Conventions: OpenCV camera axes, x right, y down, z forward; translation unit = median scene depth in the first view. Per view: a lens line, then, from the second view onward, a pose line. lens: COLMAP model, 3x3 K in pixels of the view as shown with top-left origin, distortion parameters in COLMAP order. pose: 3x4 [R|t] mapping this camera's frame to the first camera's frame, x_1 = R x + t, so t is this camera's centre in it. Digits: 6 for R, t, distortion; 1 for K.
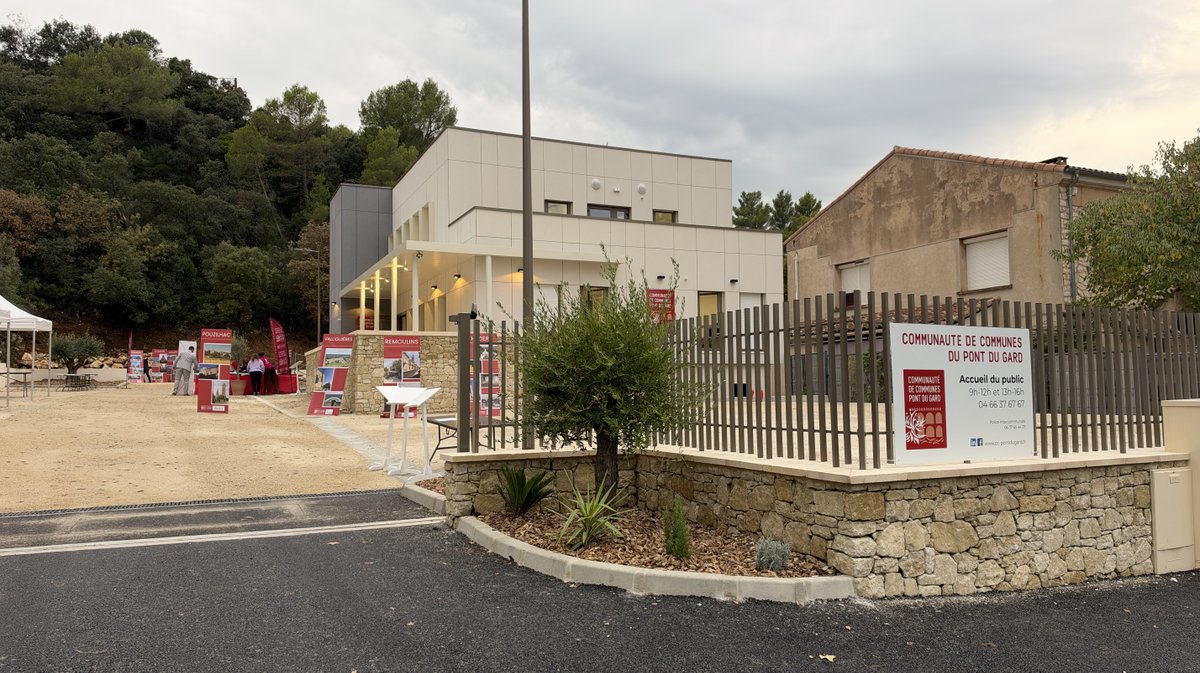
lens RADIAL K [[833.2, 0, 599.7], [0, 833.2, 335.6], [0, 0, 1]] dist [-0.006946, -0.010726]
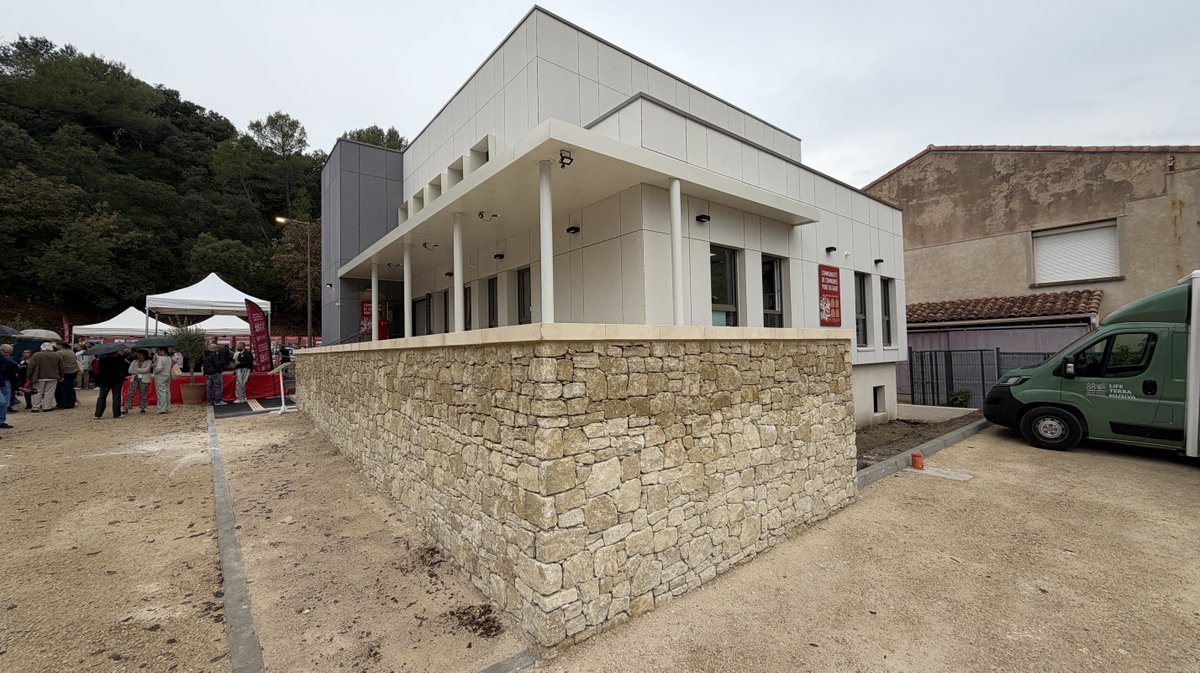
lens RADIAL K [[478.1, 0, 603.5], [0, 478.1, 335.9], [0, 0, 1]] dist [-0.008762, 0.001572]
pose [[0.970507, -0.001248, 0.241070, -0.101195], [-0.006030, 0.999548, 0.029450, -0.002325], [-0.240998, -0.030035, 0.970061, 0.282407]]
